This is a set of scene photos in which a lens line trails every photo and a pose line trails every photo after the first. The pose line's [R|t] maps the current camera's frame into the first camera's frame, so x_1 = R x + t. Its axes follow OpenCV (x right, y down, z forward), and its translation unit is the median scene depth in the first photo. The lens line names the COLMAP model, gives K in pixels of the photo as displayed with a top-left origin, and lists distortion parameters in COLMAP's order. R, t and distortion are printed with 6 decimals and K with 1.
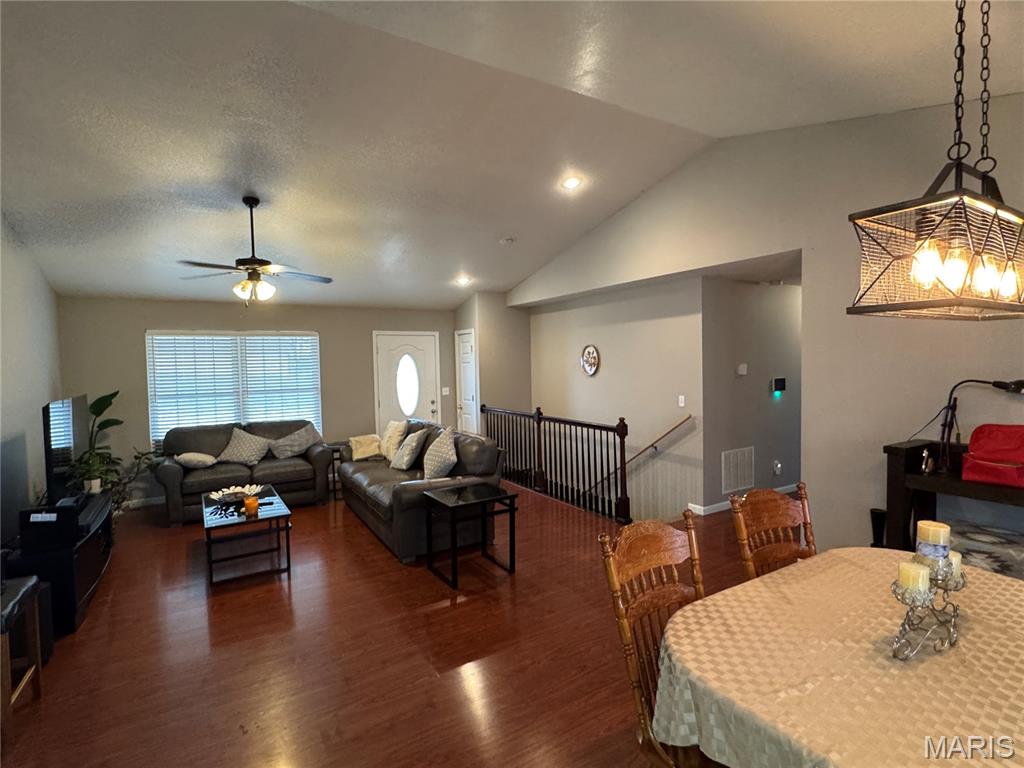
lens RADIAL K [[509.9, 0, 511.9], [0, 509.9, 381.4], [0, 0, 1]] dist [-0.002264, -0.000074]
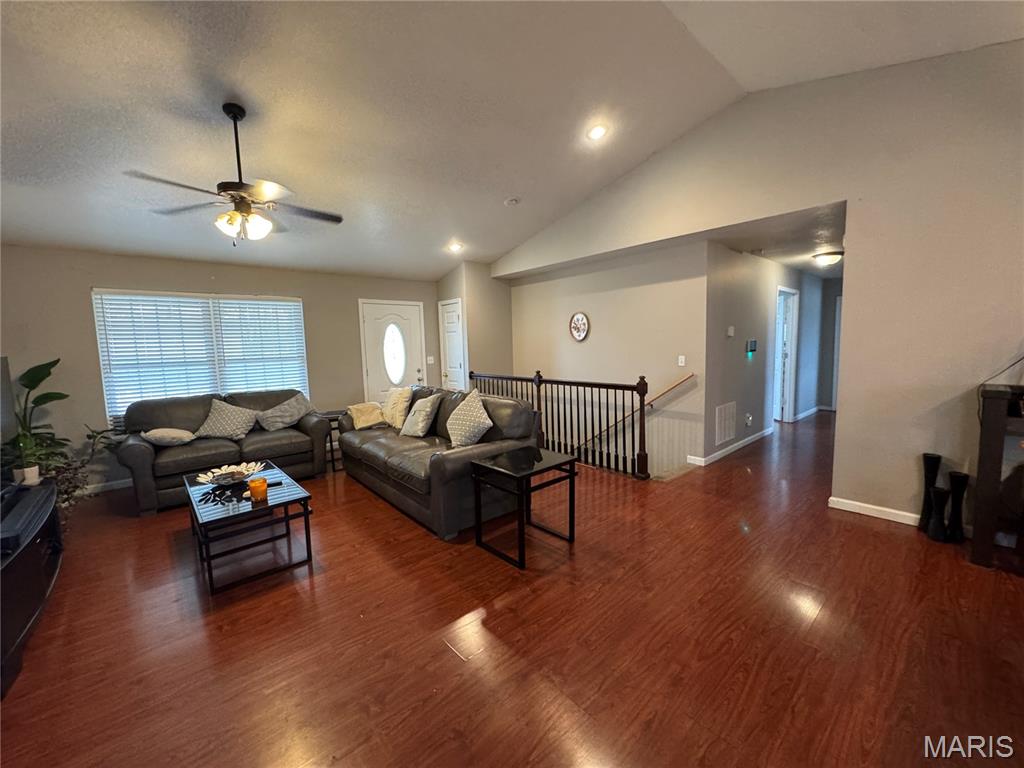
lens RADIAL K [[409.2, 0, 512.2], [0, 409.2, 382.5], [0, 0, 1]] dist [-0.003283, 0.000177]
pose [[0.984818, -0.022662, 0.172102, -0.165032], [0.013619, 0.998473, 0.053544, 0.033686], [-0.173053, -0.050387, 0.983623, 0.222942]]
